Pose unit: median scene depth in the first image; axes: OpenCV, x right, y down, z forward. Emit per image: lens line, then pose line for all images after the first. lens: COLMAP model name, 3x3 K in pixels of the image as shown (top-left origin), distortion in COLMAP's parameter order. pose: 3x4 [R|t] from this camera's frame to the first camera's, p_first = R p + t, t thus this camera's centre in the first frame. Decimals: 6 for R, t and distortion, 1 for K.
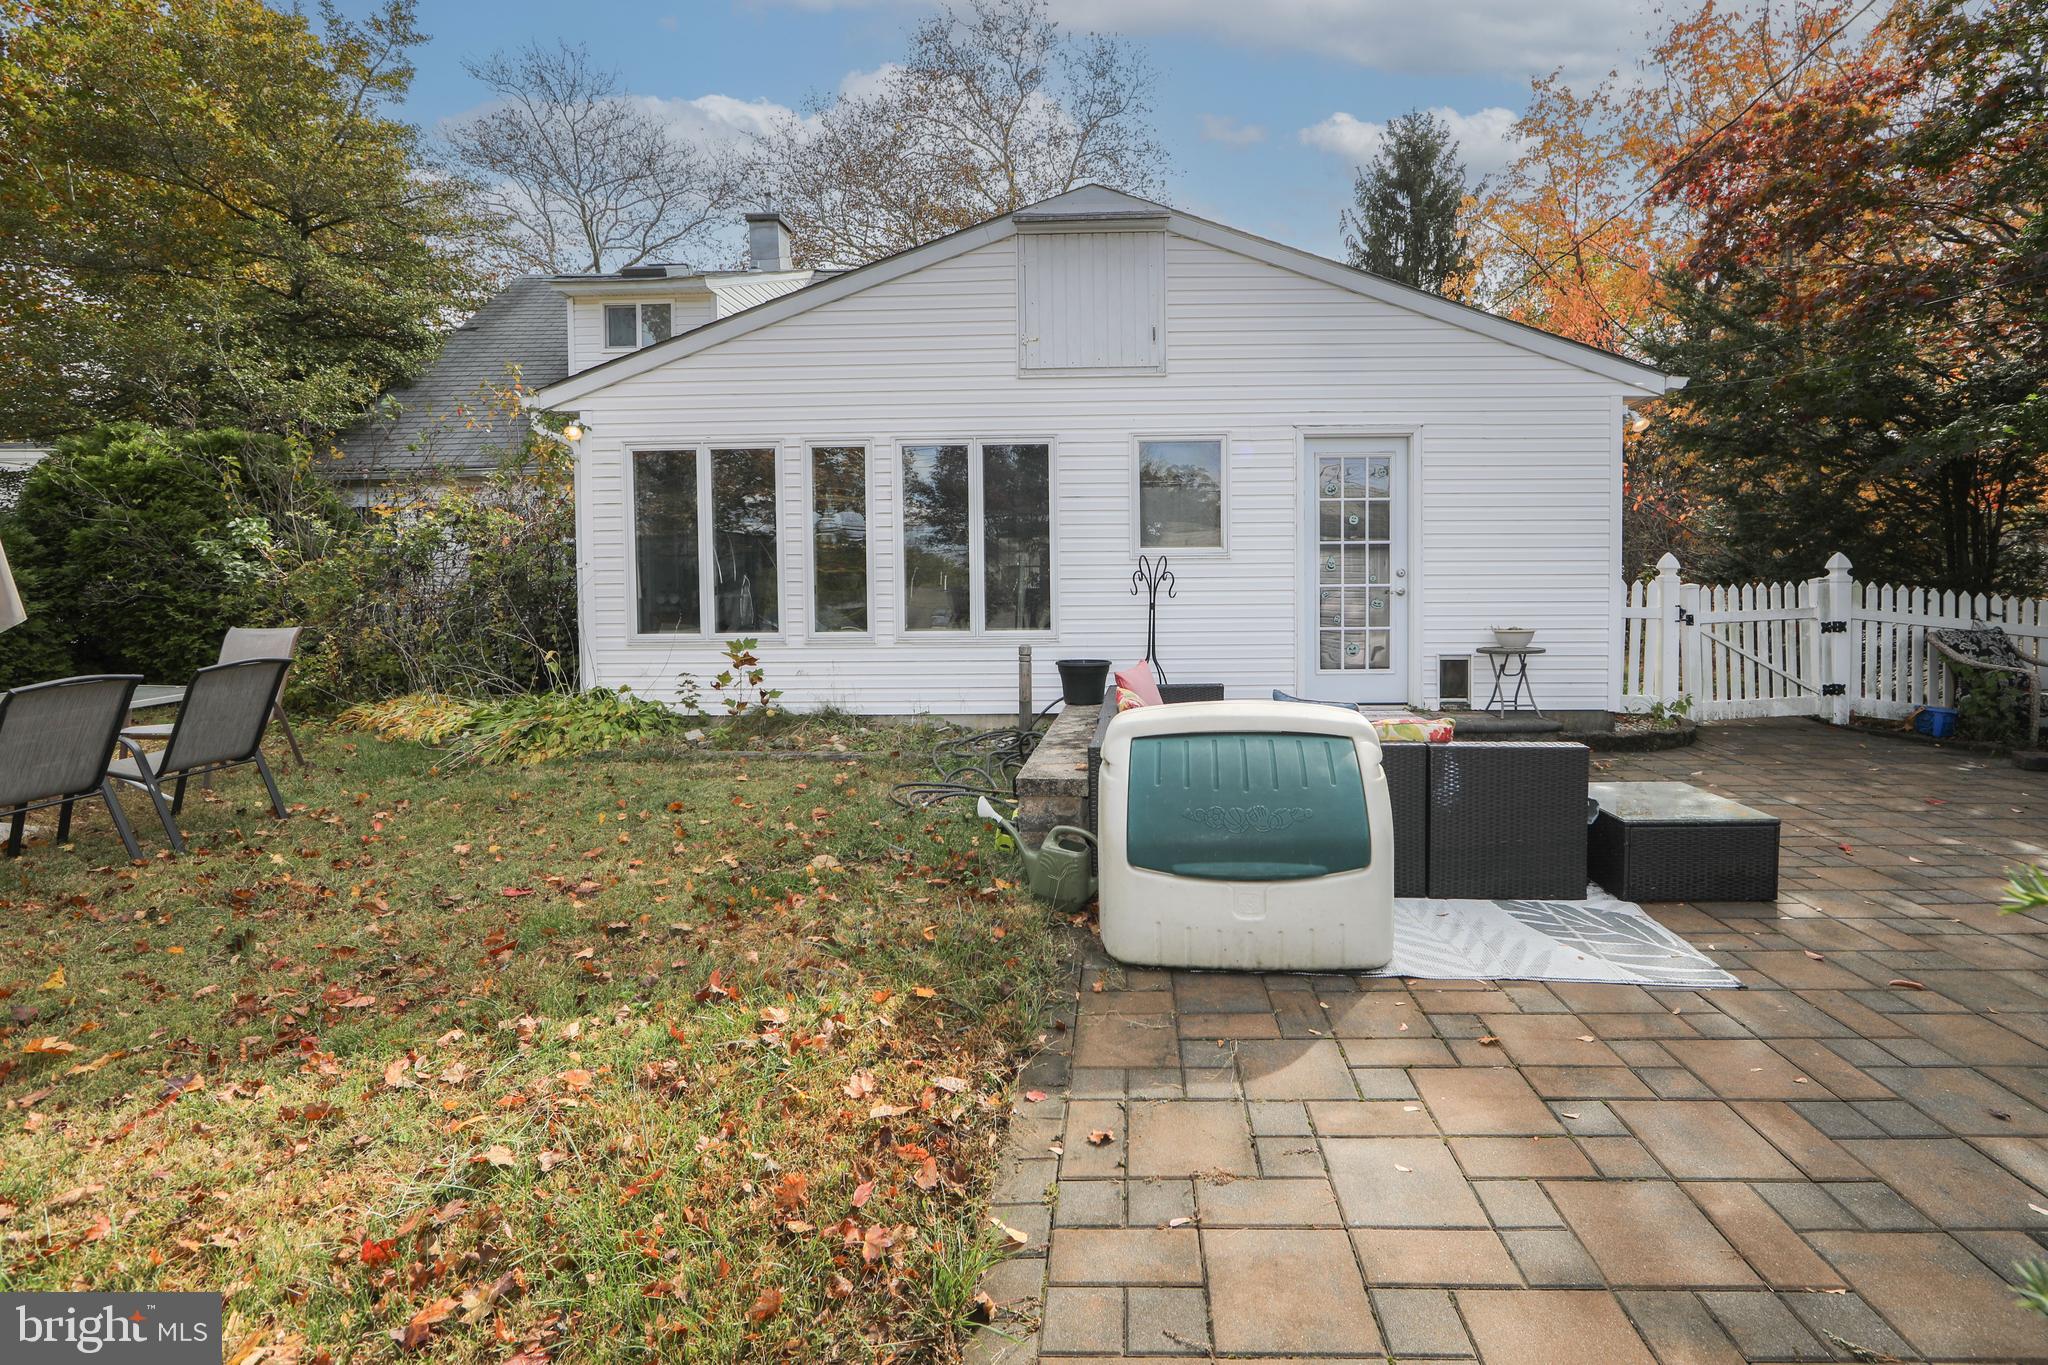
lens RADIAL K [[912.8, 0, 1024.2], [0, 912.8, 598.1], [0, 0, 1]] dist [-0.000635, 0.000044]
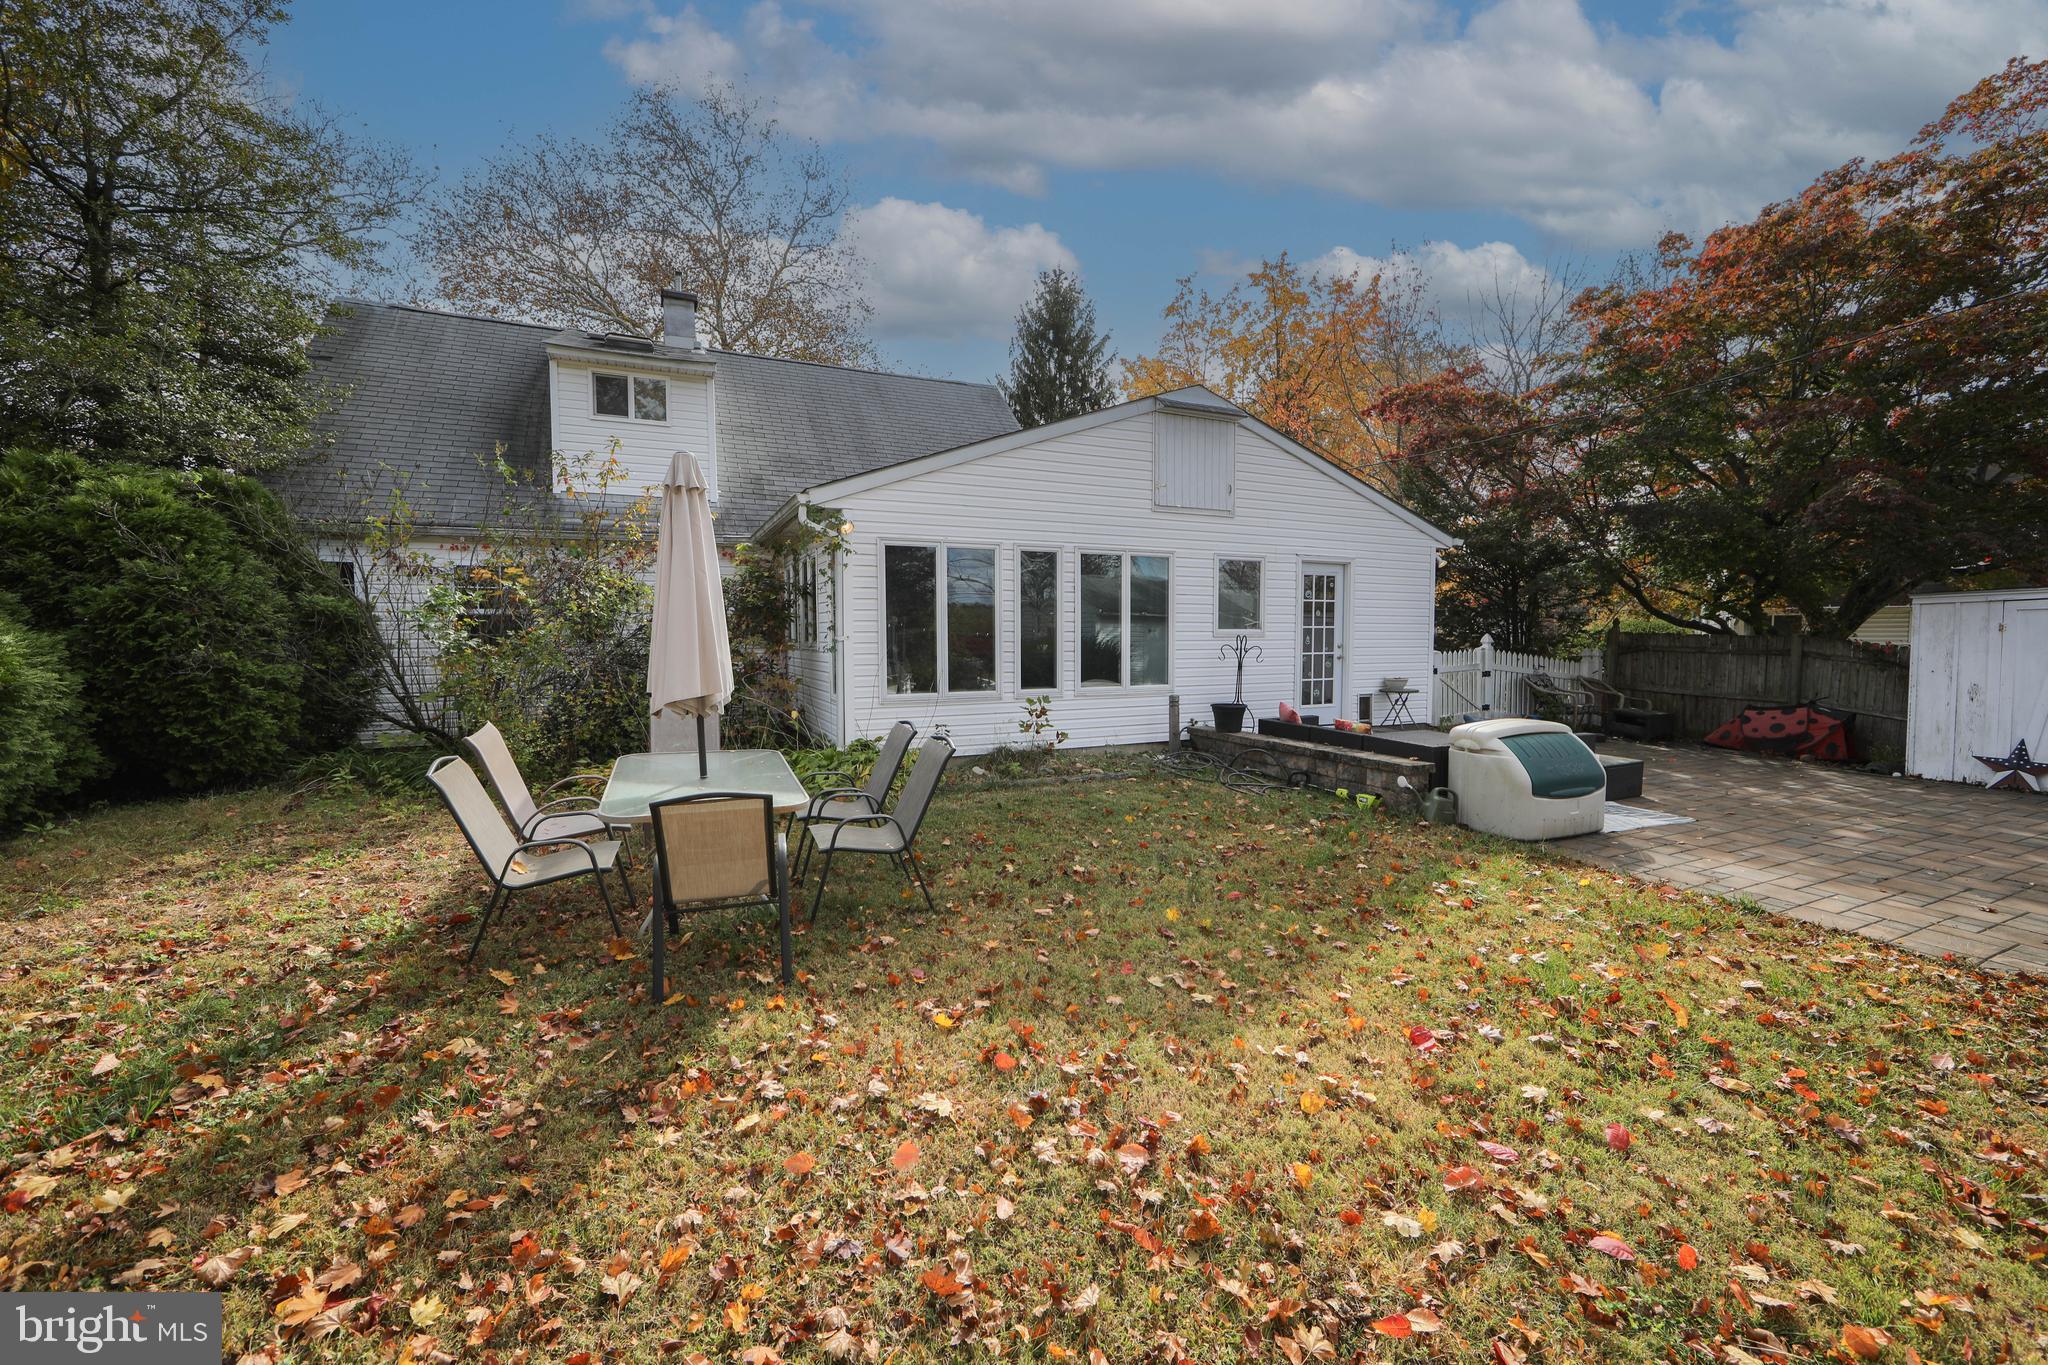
lens RADIAL K [[810.0, 0, 1027.9], [0, 810.0, 684.1], [0, 0, 1]] dist [-0.005634, 0.000132]
pose [[0.892829, -0.020774, 0.449916, -0.761028], [-0.000434, 0.998896, 0.046984, -0.026877], [-0.450395, -0.042144, 0.891834, -0.066550]]
